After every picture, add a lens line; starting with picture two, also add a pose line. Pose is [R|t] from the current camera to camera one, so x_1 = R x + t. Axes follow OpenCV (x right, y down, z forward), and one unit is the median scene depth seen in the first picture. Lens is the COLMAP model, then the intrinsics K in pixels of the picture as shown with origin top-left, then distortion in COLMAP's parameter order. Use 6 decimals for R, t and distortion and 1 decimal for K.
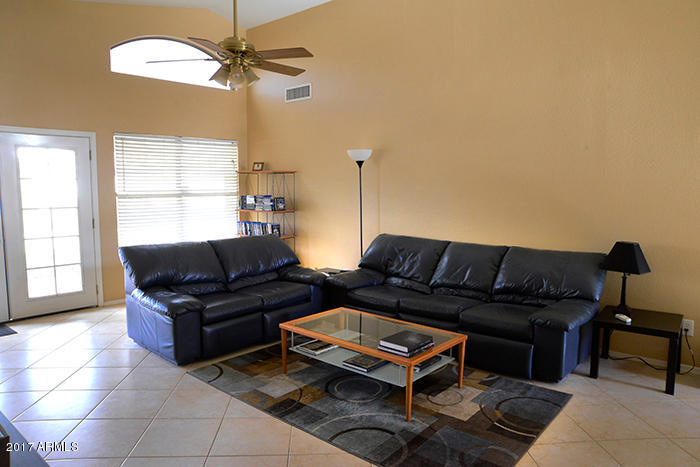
lens RADIAL K [[486.4, 0, 350.0], [0, 486.4, 233.5], [0, 0, 1]] dist [-0.165229, 0.133597]
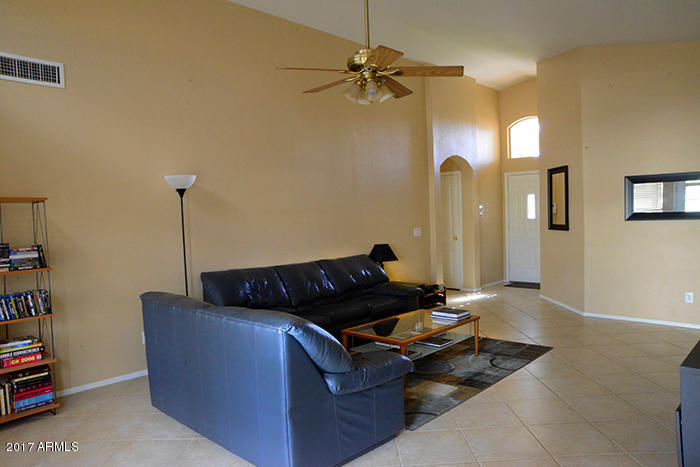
lens RADIAL K [[486.4, 0, 350.0], [0, 486.4, 233.5], [0, 0, 1]] dist [-0.165229, 0.133597]
pose [[0.058782, -0.042358, 0.997372, -1.120036], [0.136404, 0.990069, 0.034009, -0.090132], [-0.988908, 0.134046, 0.063976, 0.967610]]
